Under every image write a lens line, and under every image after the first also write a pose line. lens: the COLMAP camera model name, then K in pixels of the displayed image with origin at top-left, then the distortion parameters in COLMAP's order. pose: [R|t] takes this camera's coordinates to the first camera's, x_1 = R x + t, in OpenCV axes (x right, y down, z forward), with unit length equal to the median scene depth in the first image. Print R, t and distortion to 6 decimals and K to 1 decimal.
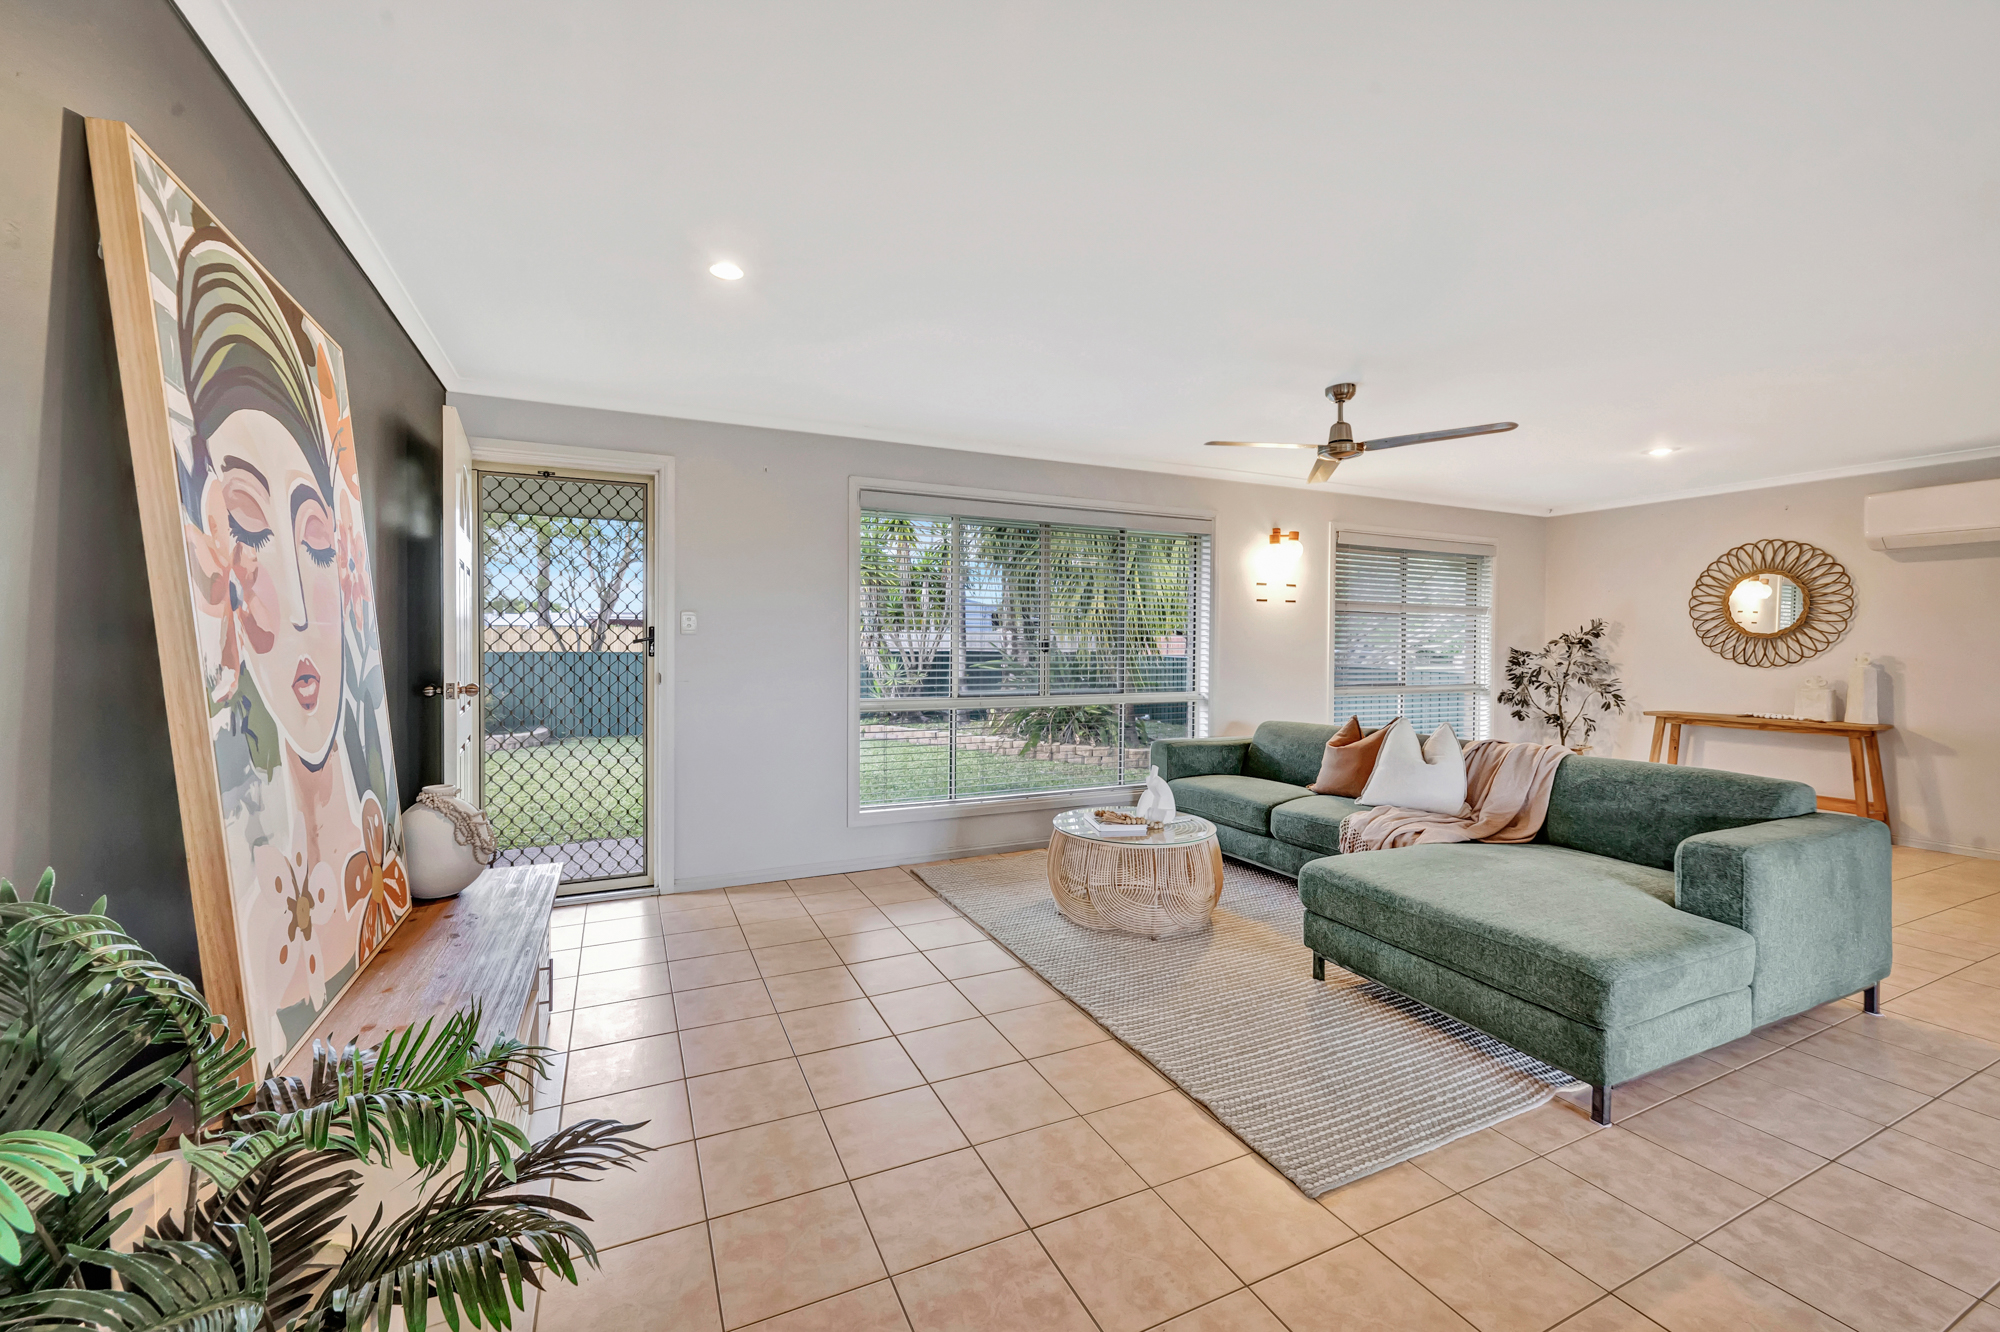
lens RADIAL K [[806.2, 0, 993.2], [0, 806.2, 658.8], [0, 0, 1]] dist [0.000296, -0.000039]
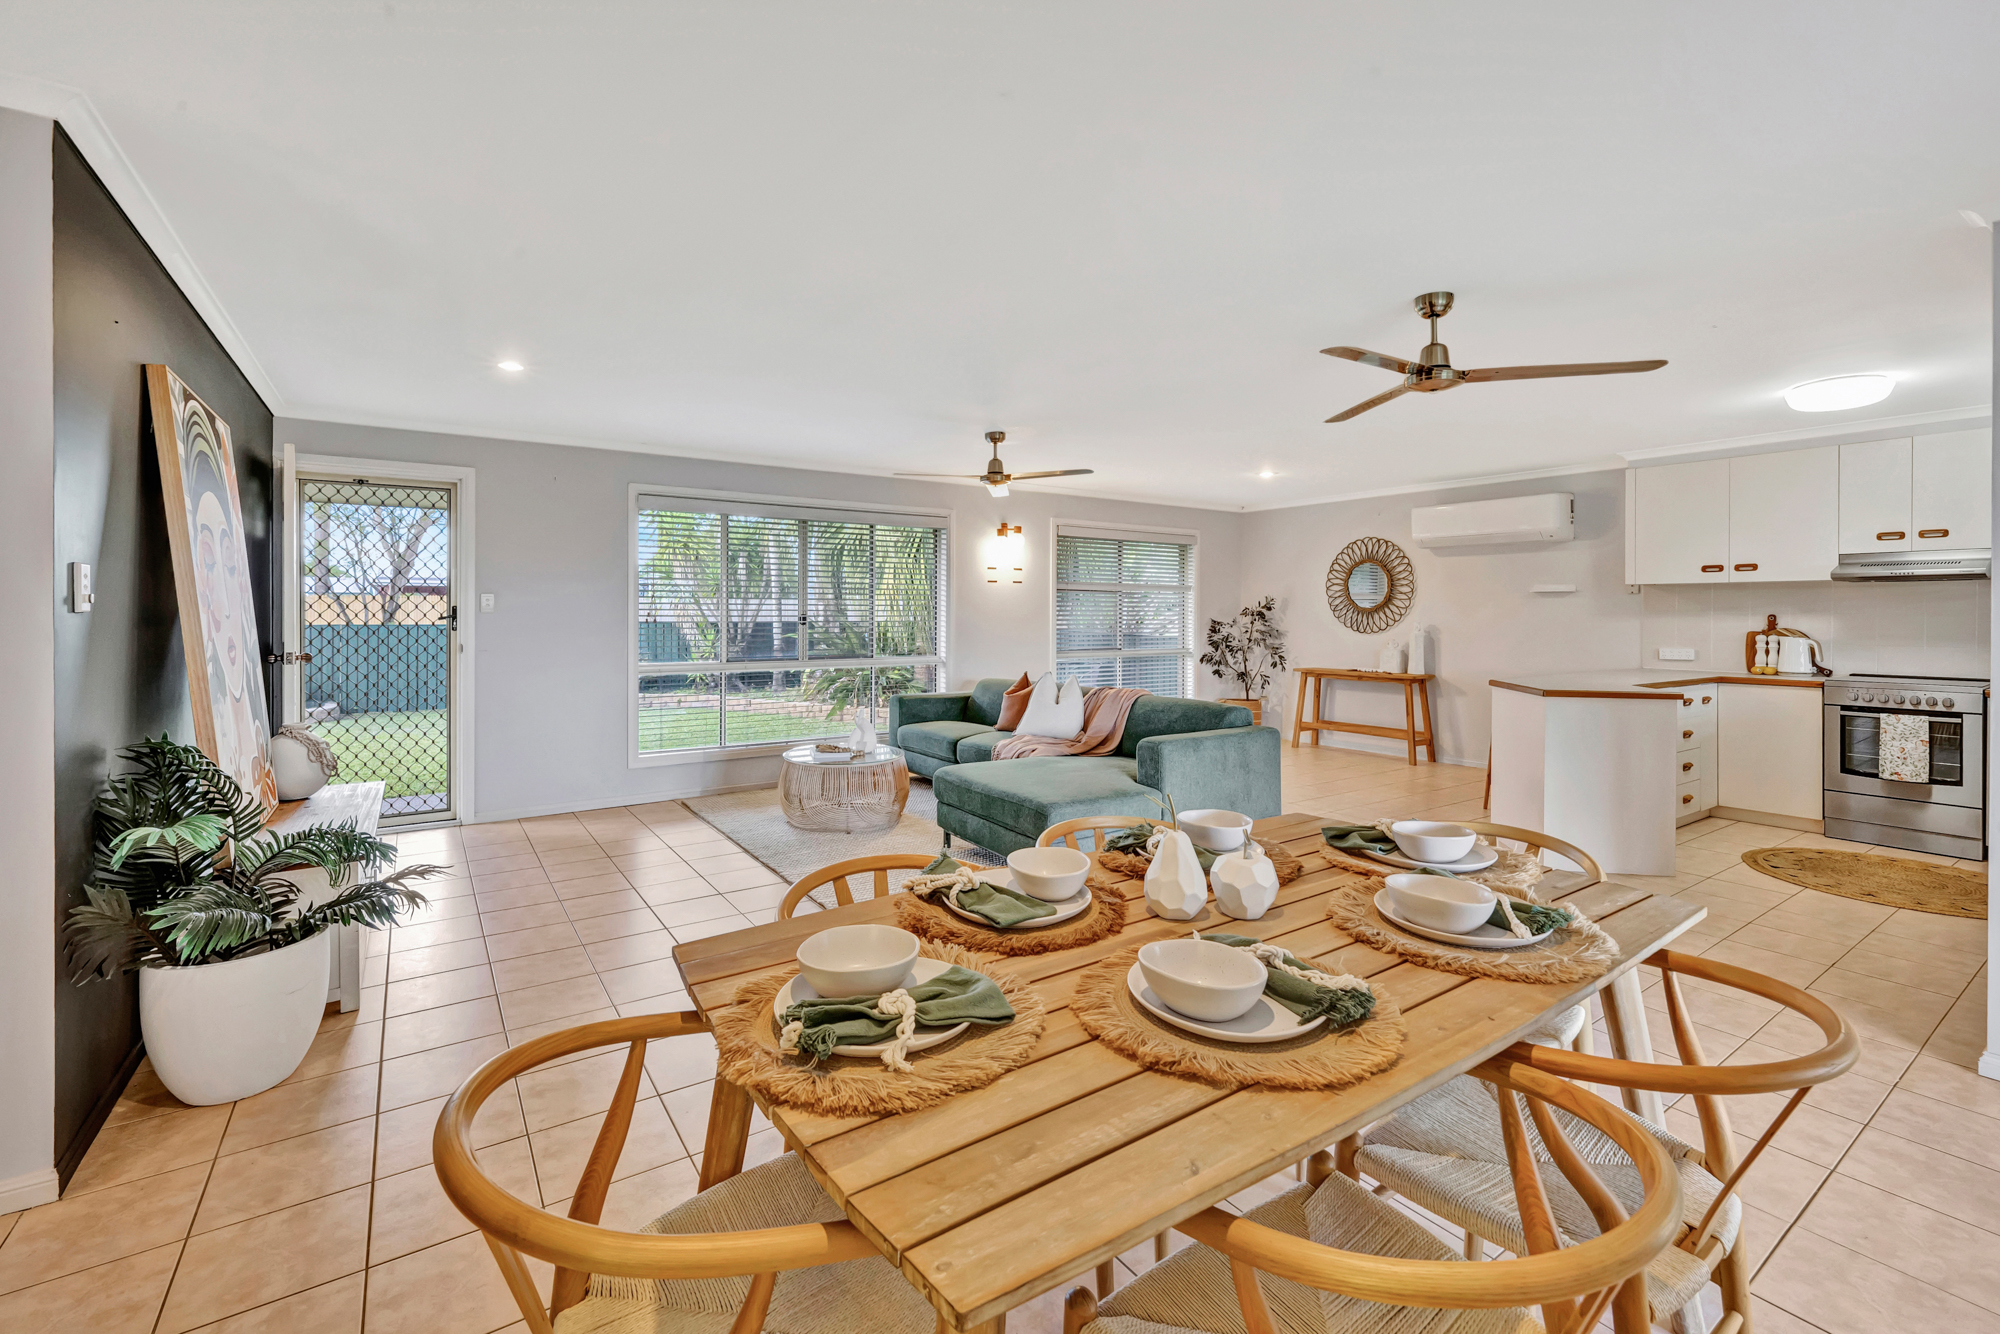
lens RADIAL K [[861.8, 0, 997.9], [0, 861.8, 619.2], [0, 0, 1]] dist [0.001706, -0.007842]
pose [[0.987010, -0.003233, 0.160628, 0.147350], [0.004722, 0.999949, -0.008893, -0.003604], [-0.160591, 0.009536, 0.986975, -0.345499]]
